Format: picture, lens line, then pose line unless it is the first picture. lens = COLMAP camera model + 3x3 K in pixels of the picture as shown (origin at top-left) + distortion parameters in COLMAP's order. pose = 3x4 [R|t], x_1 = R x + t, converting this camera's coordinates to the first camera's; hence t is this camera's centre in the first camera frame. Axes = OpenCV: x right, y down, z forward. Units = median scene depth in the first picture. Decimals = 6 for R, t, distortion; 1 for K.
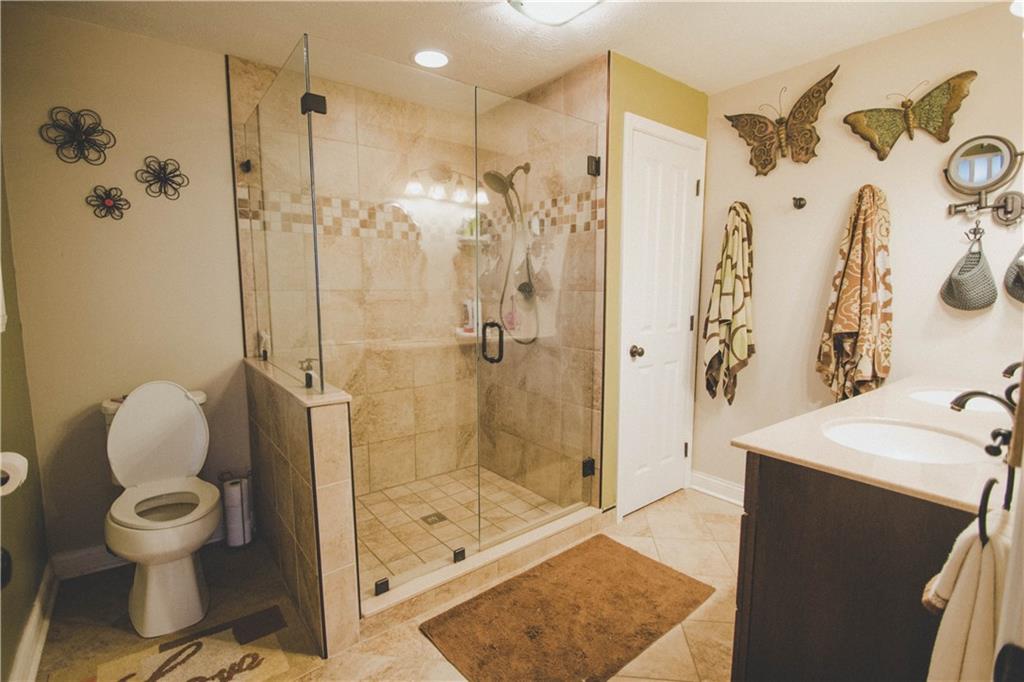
lens RADIAL K [[477.0, 0, 513.8], [0, 477.0, 340.2], [0, 0, 1]] dist [0.016356, -0.019440]
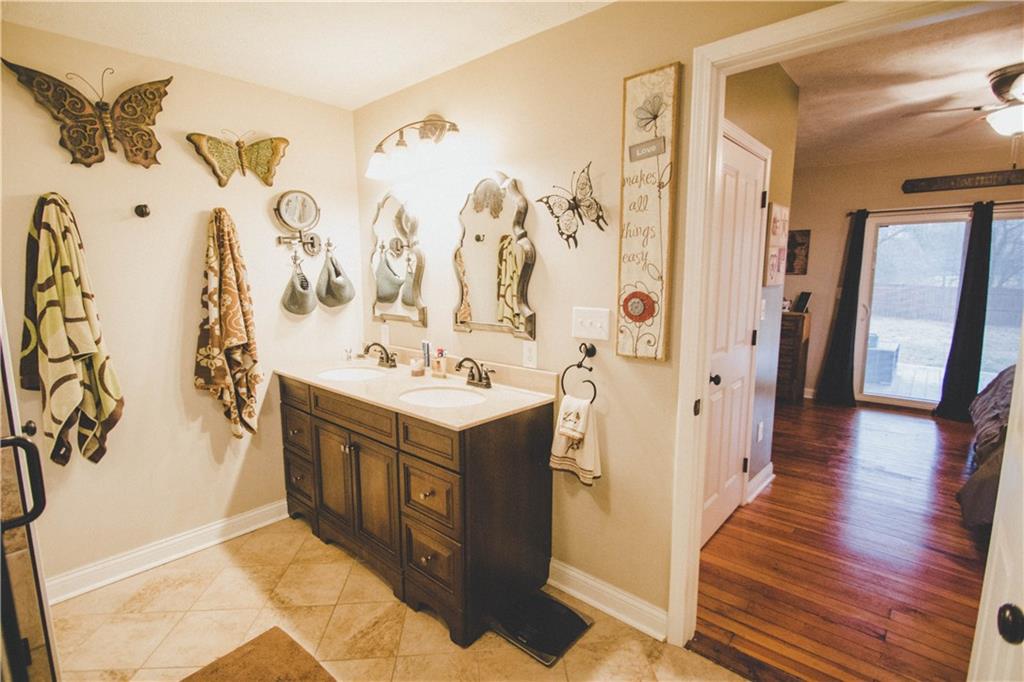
lens RADIAL K [[477.0, 0, 513.8], [0, 477.0, 340.2], [0, 0, 1]] dist [0.016356, -0.019440]
pose [[-0.167644, -0.136136, 0.976403, -0.447482], [0.114860, 0.980977, 0.156495, -0.117687], [-0.979134, 0.138385, -0.148818, 0.522323]]
